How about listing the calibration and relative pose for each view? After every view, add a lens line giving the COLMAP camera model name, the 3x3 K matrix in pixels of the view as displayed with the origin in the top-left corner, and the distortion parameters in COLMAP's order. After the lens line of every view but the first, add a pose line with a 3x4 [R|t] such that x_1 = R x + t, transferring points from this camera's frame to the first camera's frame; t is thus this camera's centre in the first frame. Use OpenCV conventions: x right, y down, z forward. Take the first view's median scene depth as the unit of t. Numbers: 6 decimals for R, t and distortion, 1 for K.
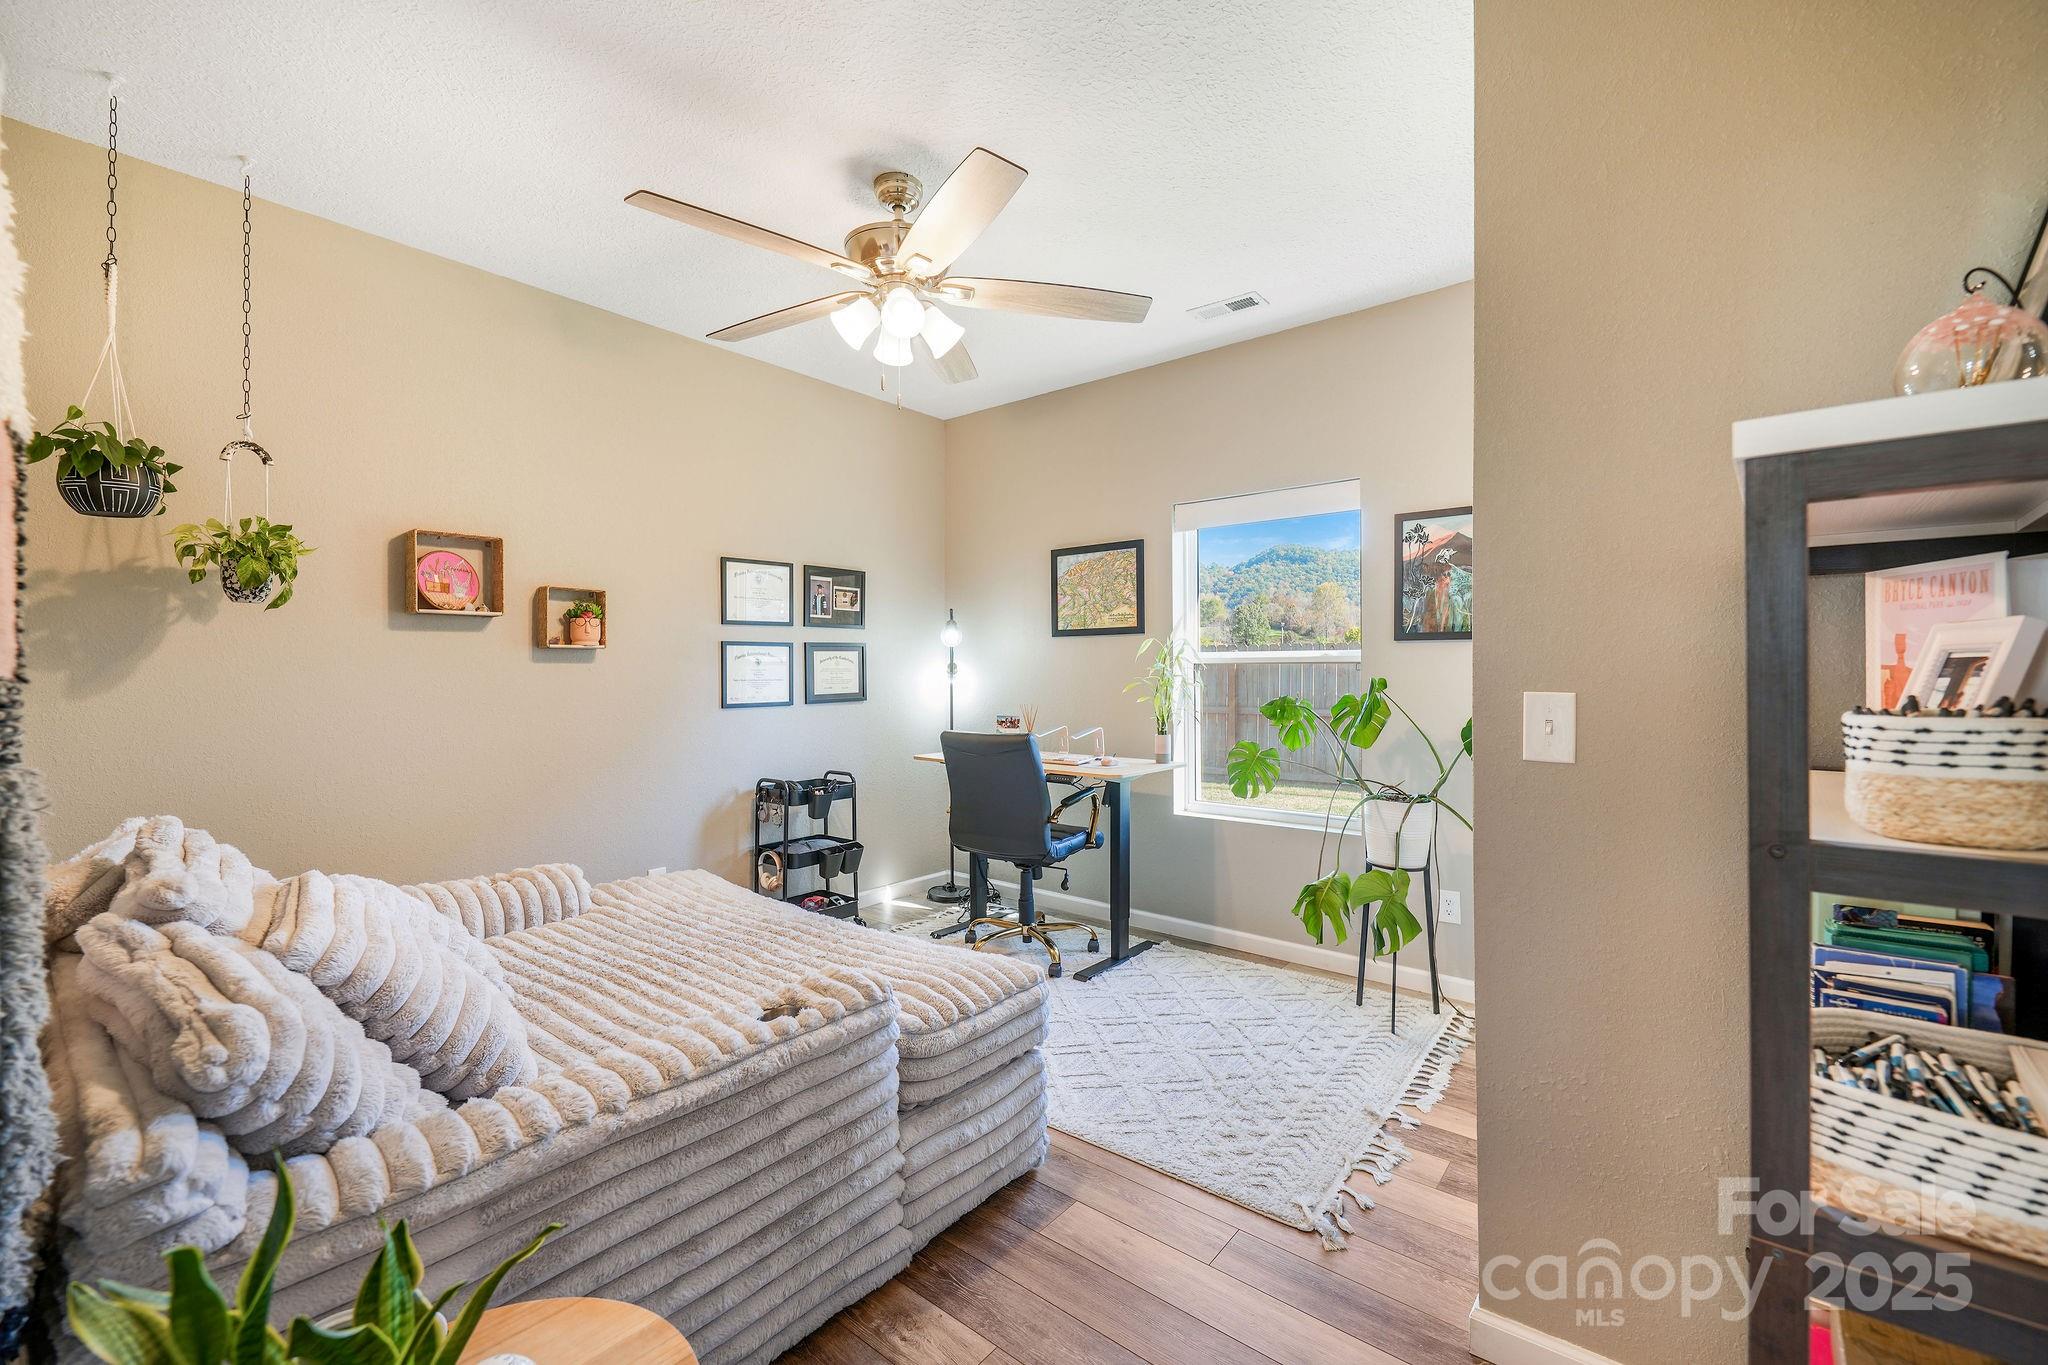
lens RADIAL K [[846.0, 0, 1024.0], [0, 846.0, 682.5], [0, 0, 1]] dist [0.001425, -0.000038]
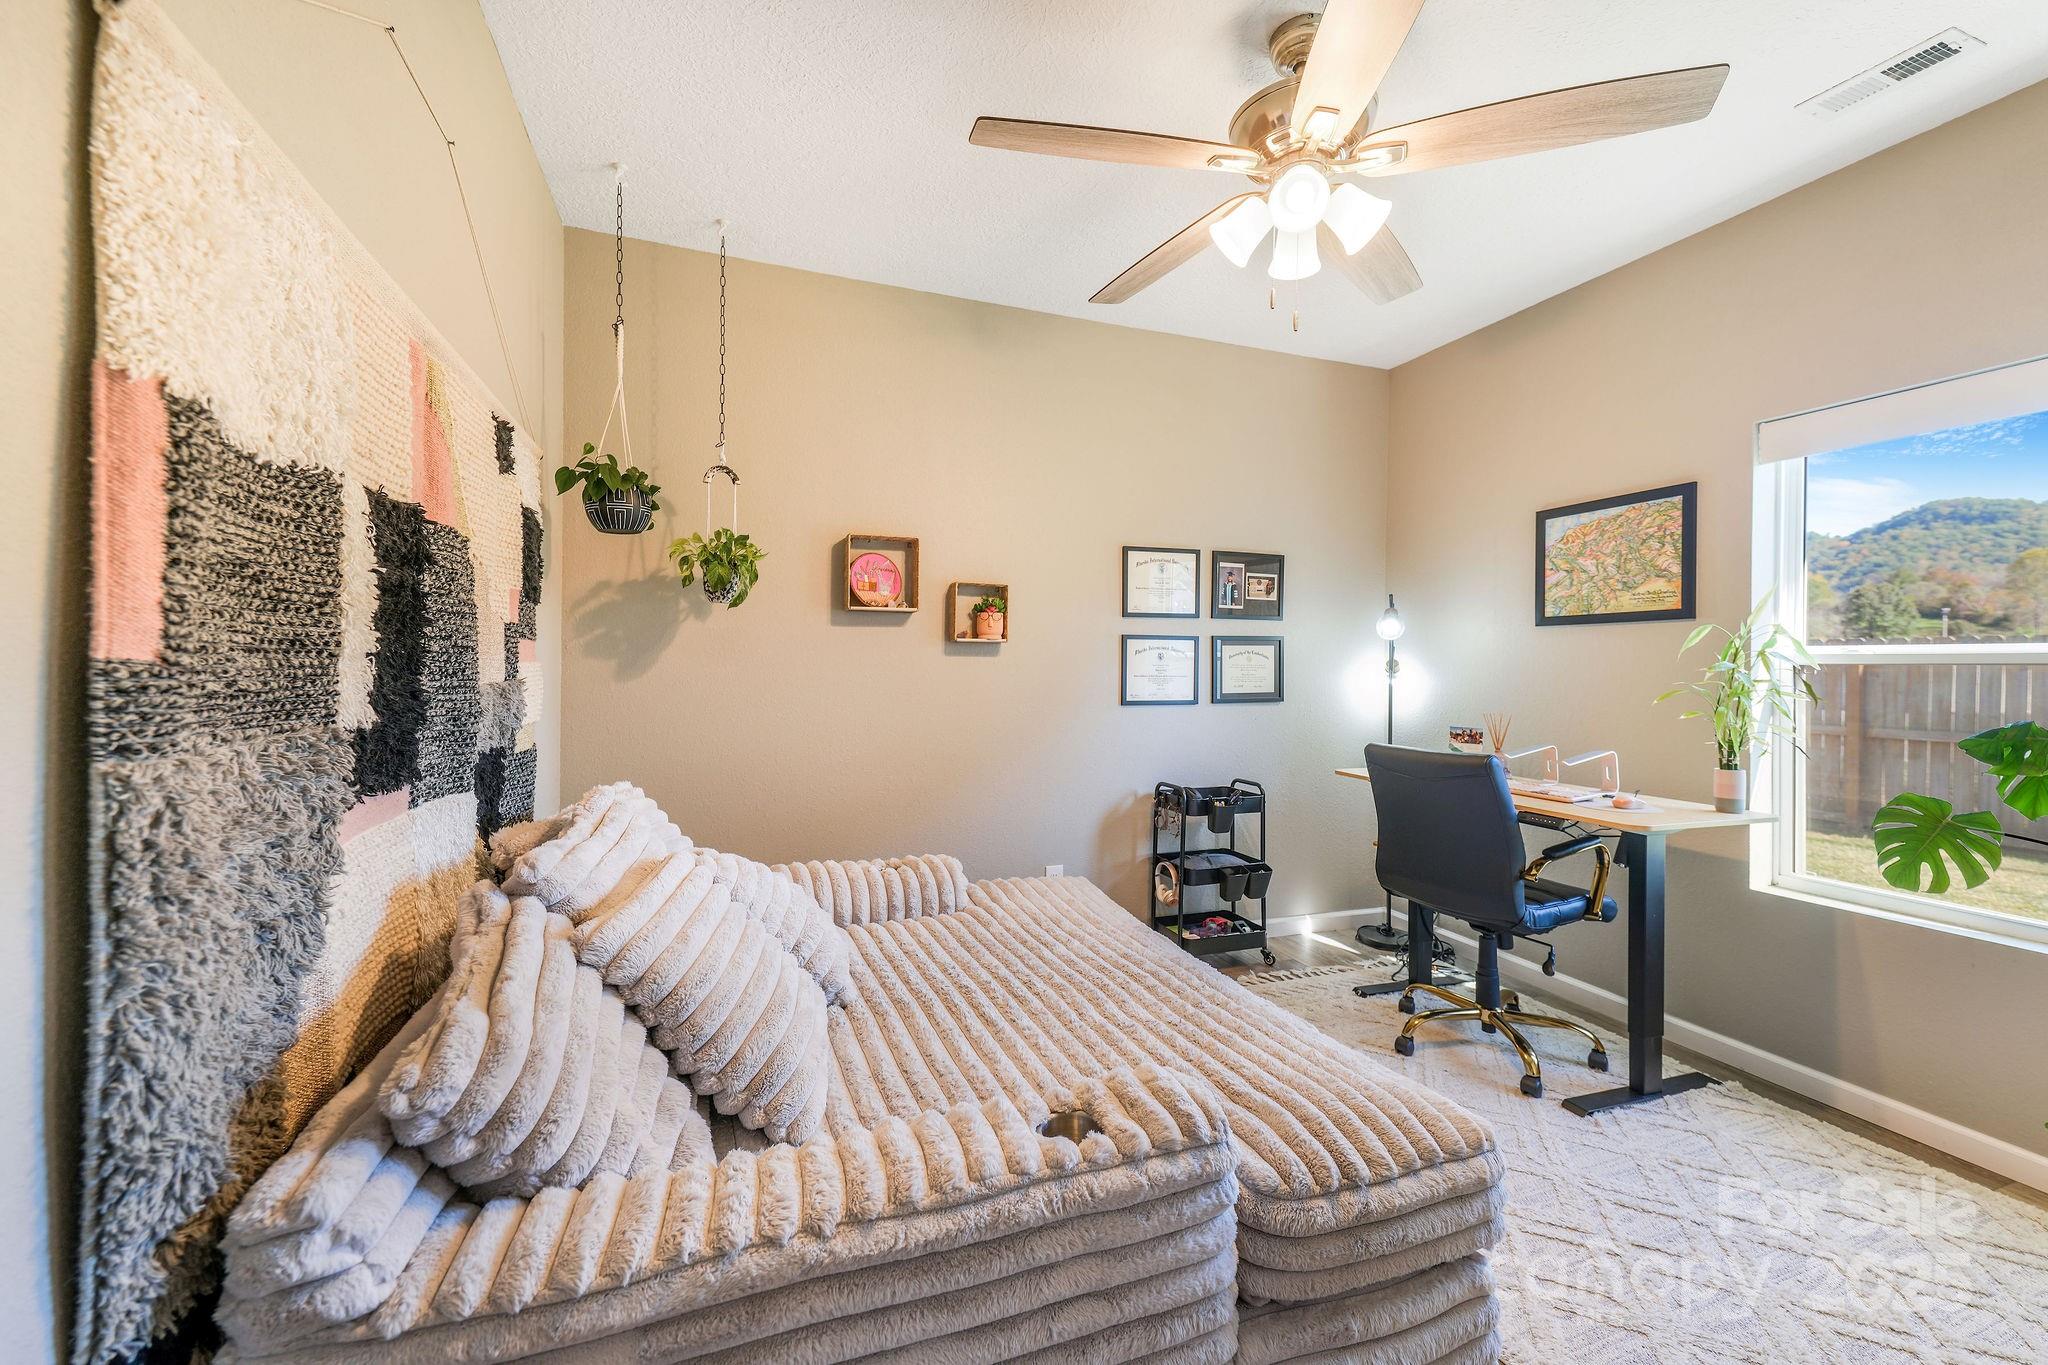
lens RADIAL K [[824.6, 0, 1020.5], [0, 824.6, 670.8], [0, 0, 1]] dist [0.031297, -0.008022]
pose [[0.861701, 0.014406, -0.507212, 0.025350], [-0.019503, 0.999799, -0.004737, -0.002394], [0.507042, 0.013974, 0.861808, 0.213082]]
